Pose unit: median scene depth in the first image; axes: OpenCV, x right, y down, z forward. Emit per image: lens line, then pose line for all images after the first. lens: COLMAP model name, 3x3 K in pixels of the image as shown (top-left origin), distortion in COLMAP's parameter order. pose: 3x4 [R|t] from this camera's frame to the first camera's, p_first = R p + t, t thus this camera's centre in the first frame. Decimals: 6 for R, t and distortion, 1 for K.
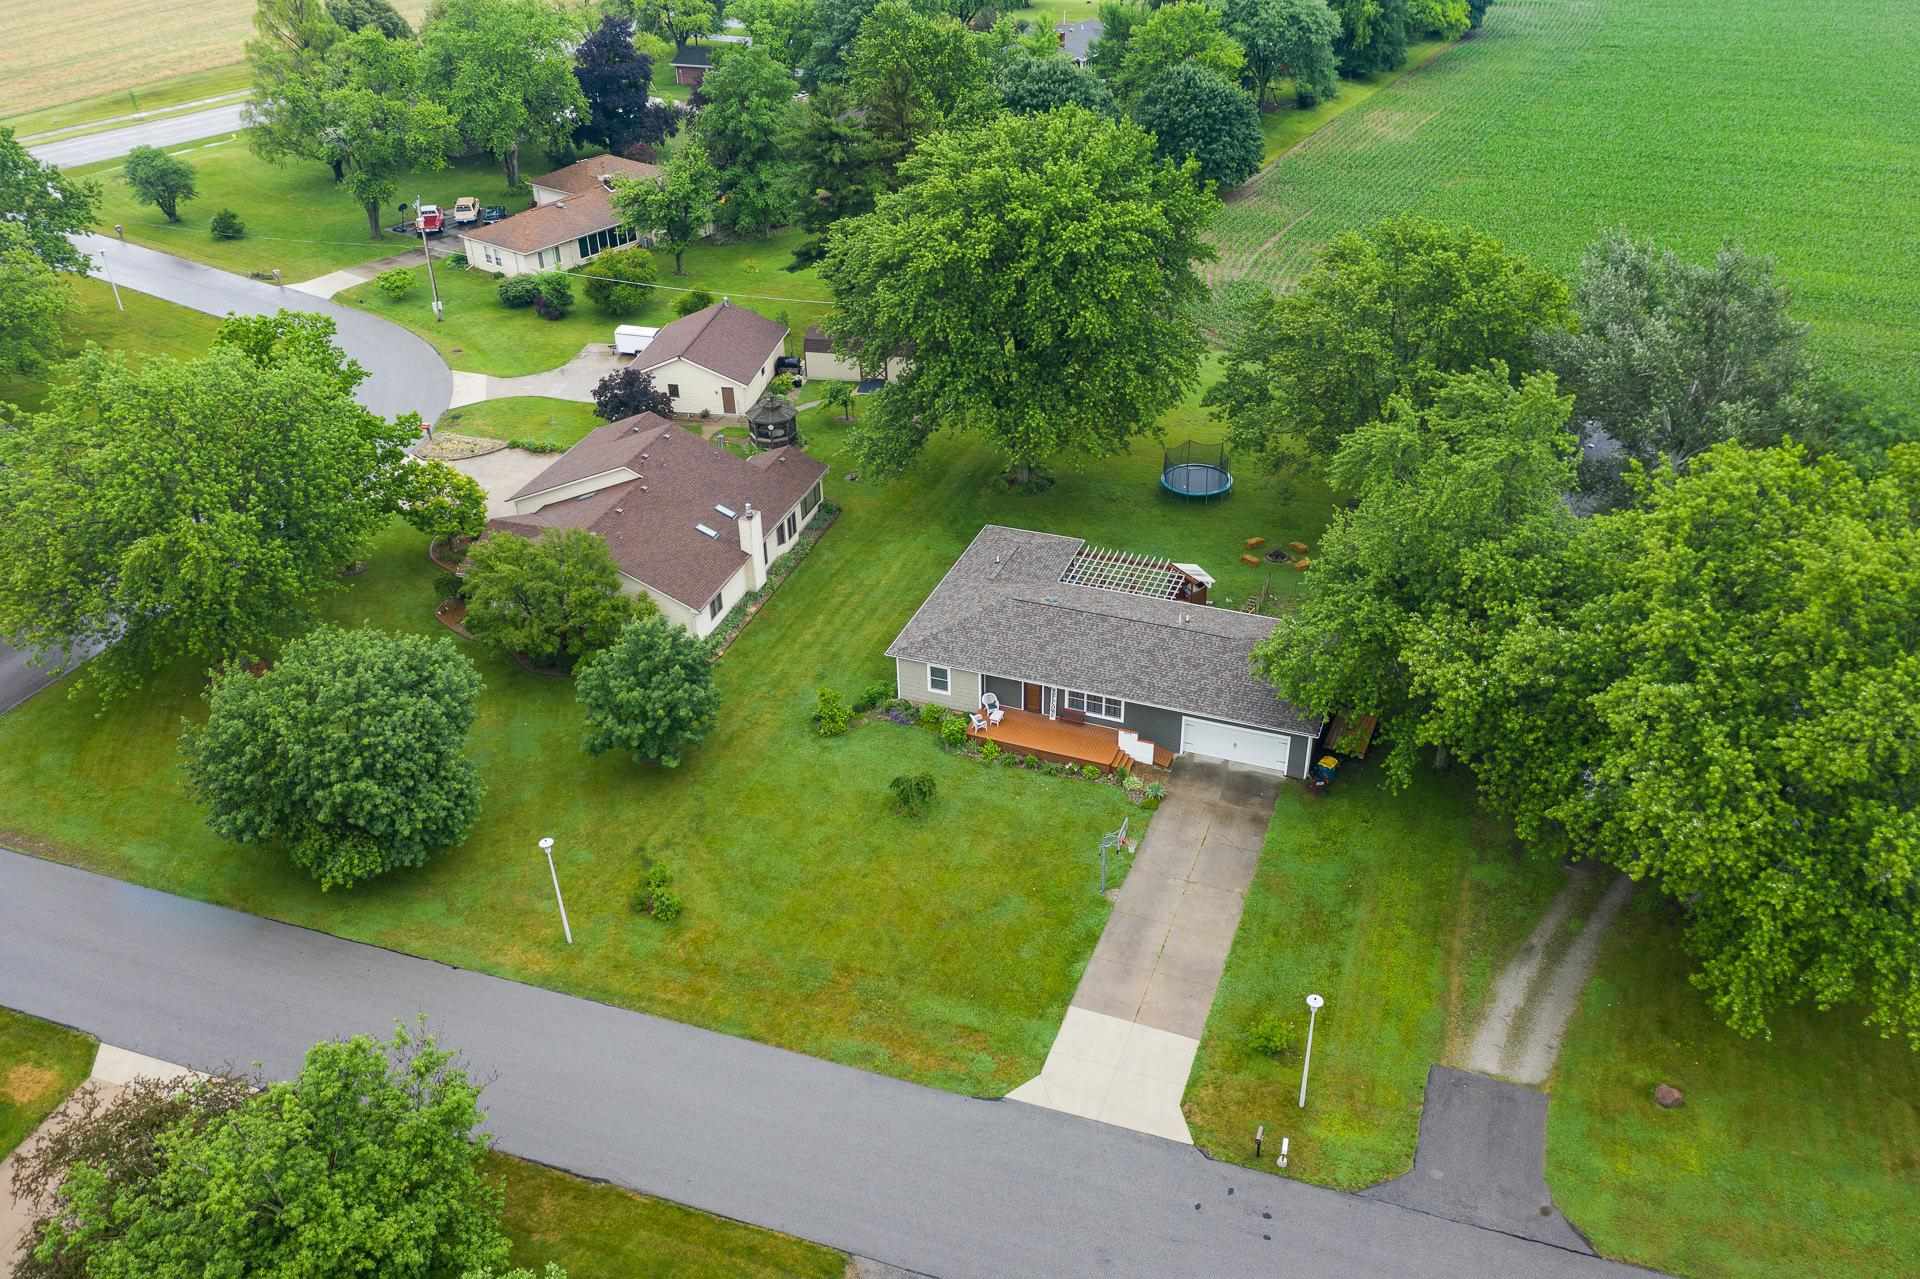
lens RADIAL K [[1531.0, 0, 961.9], [0, 1531.0, 647.5], [0, 0, 1]] dist [0.008938, 0.006473]
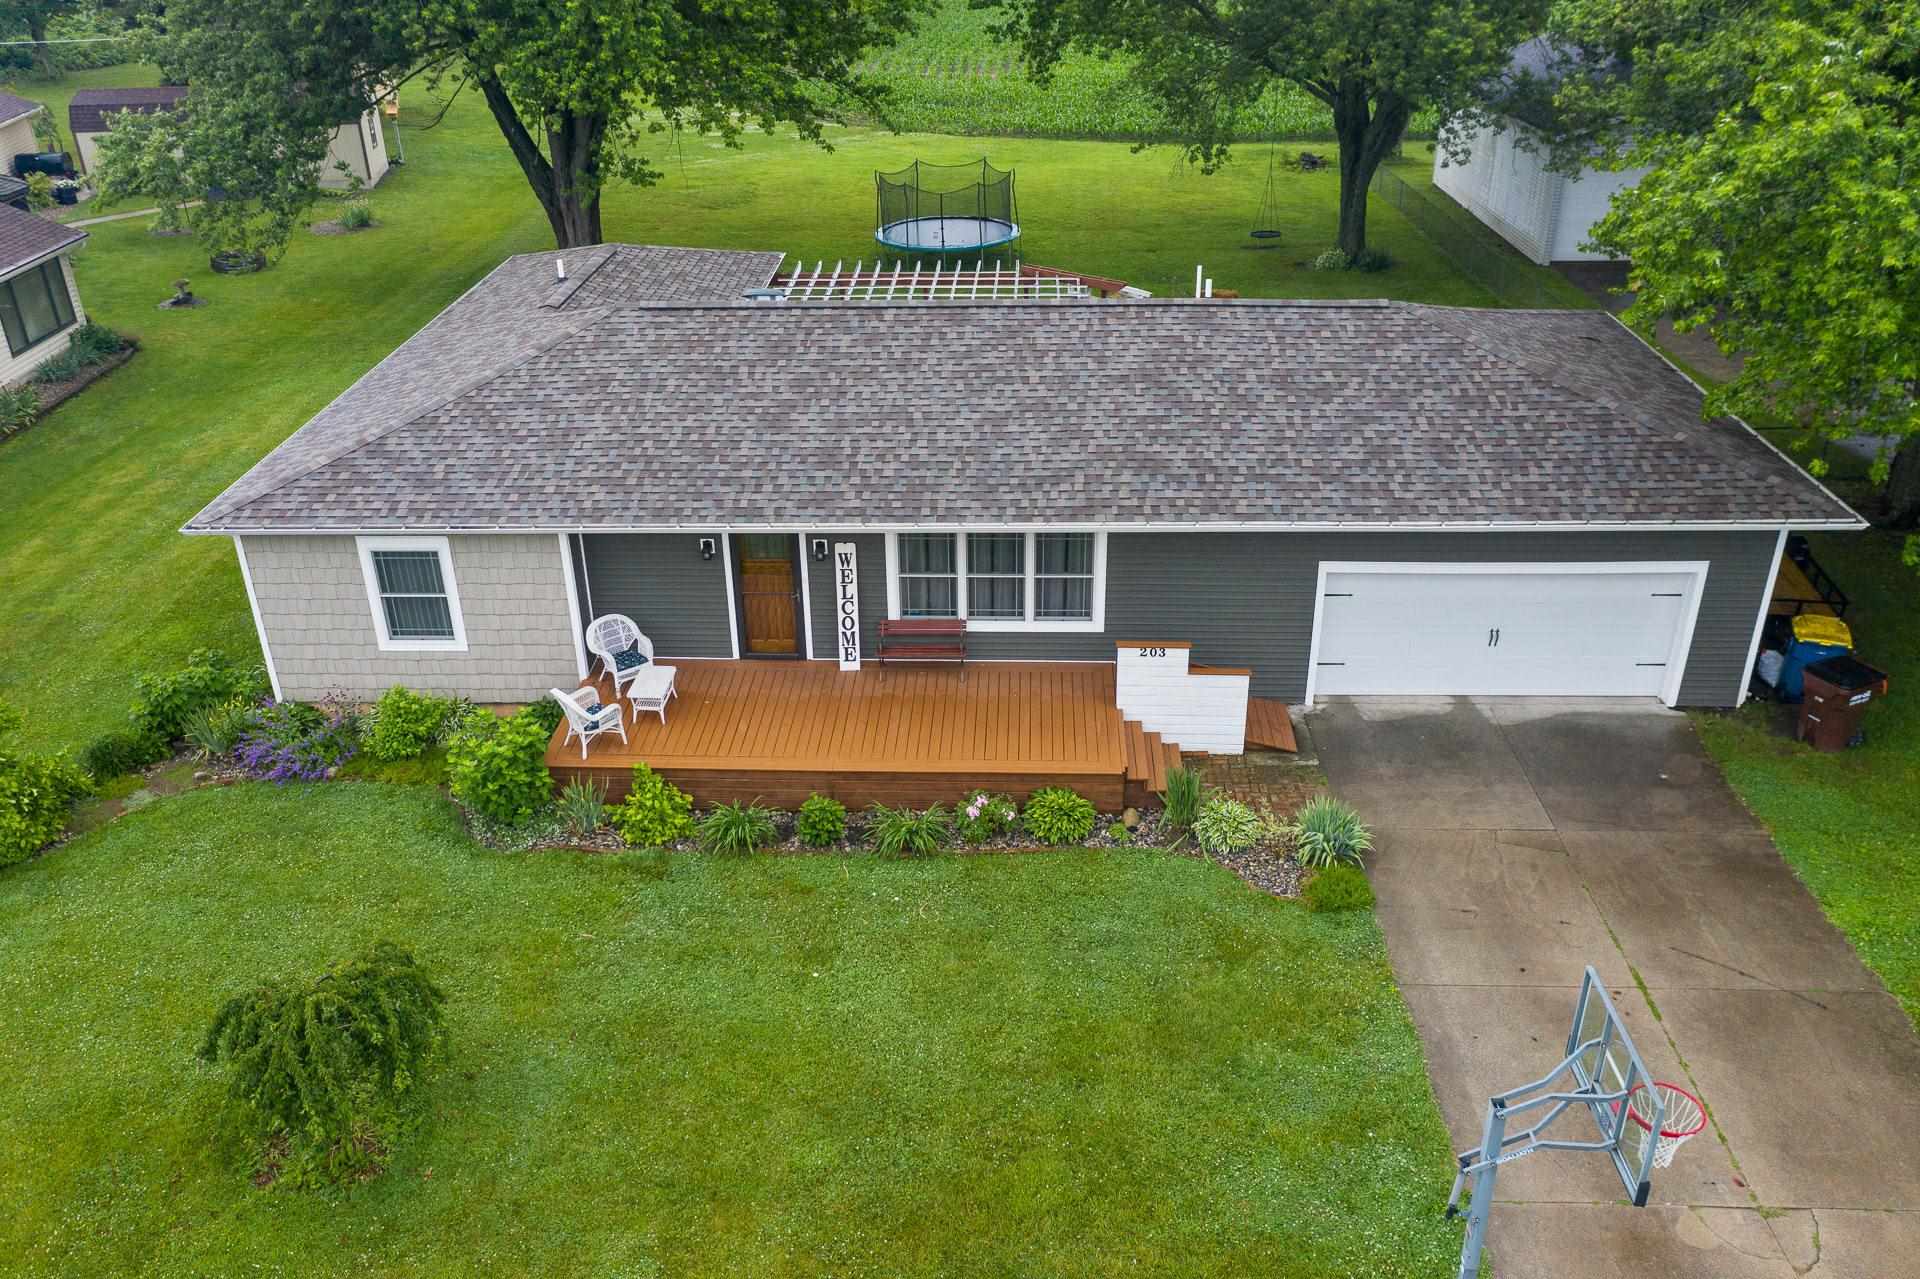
lens RADIAL K [[1531.0, 0, 958.0], [0, 1531.0, 635.1], [0, 0, 1]] dist [0.008938, 0.006473]
pose [[0.946350, -0.148079, 0.287220, -0.002629], [0.172961, 0.982903, -0.063137, 0.063267], [-0.272960, 0.109428, 0.955782, 0.735666]]
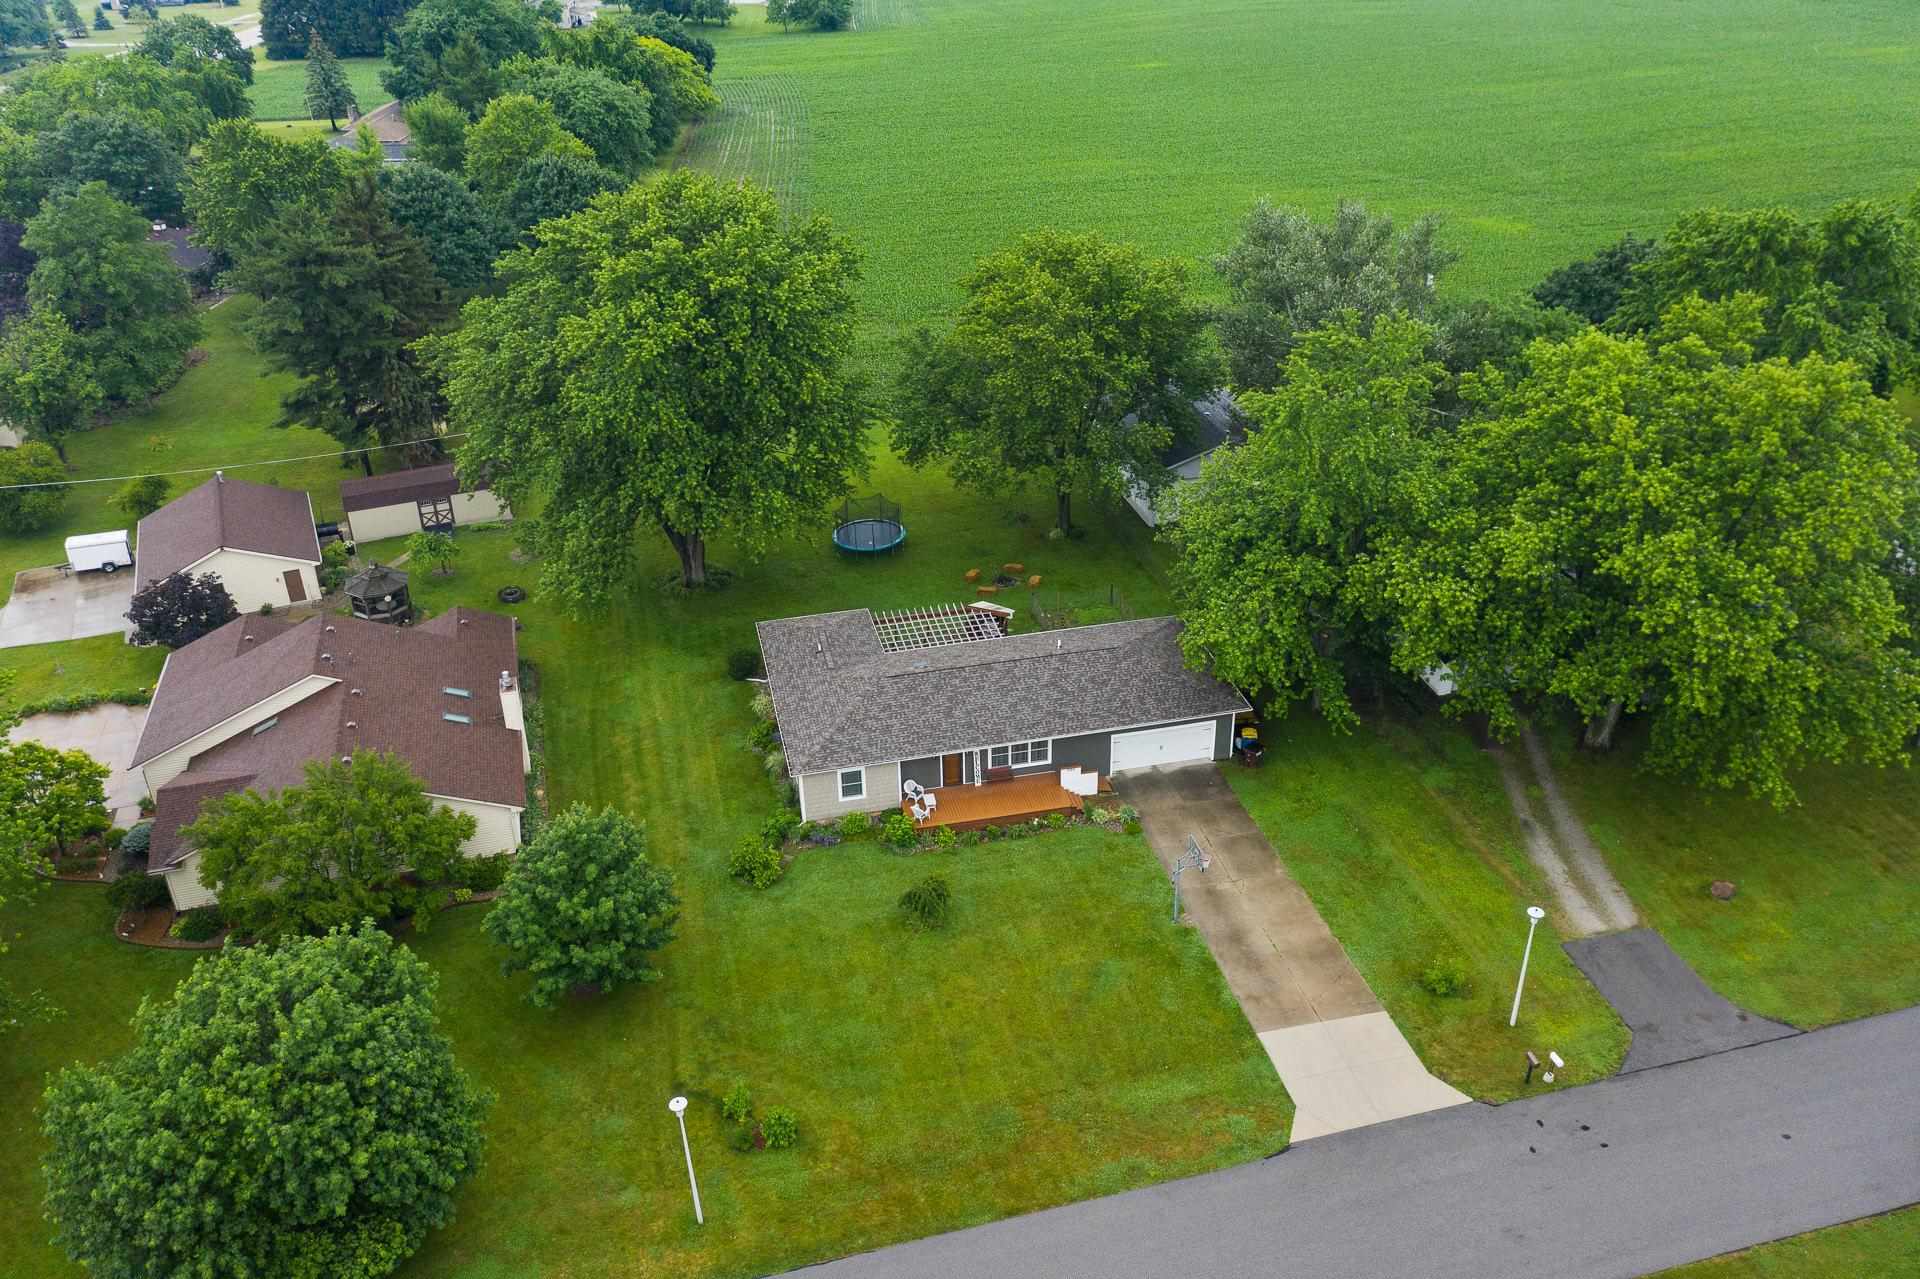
lens RADIAL K [[1531.0, 0, 963.9], [0, 1531.0, 637.6], [0, 0, 1]] dist [0.008938, 0.006473]
pose [[0.829514, -0.267139, 0.490452, -0.387342], [0.302474, 0.953128, 0.007567, -0.049133], [-0.469485, 0.142072, 0.871435, 0.183980]]
